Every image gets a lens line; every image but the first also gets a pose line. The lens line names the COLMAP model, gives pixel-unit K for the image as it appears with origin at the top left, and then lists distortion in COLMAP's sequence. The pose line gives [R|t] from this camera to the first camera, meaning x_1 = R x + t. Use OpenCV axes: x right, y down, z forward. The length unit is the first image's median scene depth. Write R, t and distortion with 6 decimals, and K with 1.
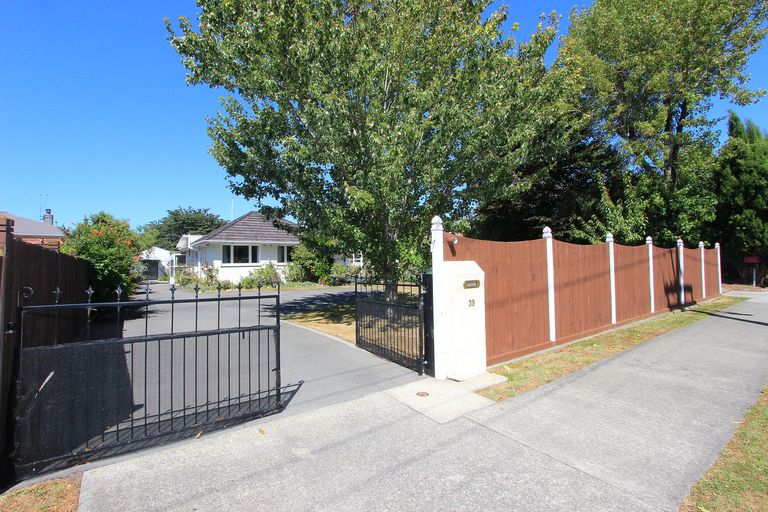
lens RADIAL K [[351.8, 0, 386.6], [0, 351.8, 256.7], [0, 0, 1]] dist [0.000775, 0.000012]
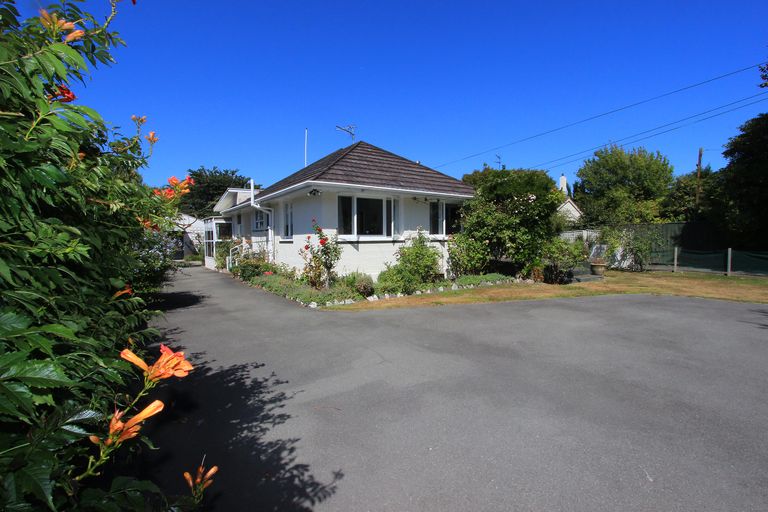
lens RADIAL K [[351.8, 0, 382.5], [0, 351.8, 254.9], [0, 0, 1]] dist [0.000775, 0.000012]
pose [[0.999218, 0.007950, -0.038720, -0.360451], [-0.005403, 0.997841, 0.065453, 0.013019], [0.039157, -0.065193, 0.997104, 0.498497]]
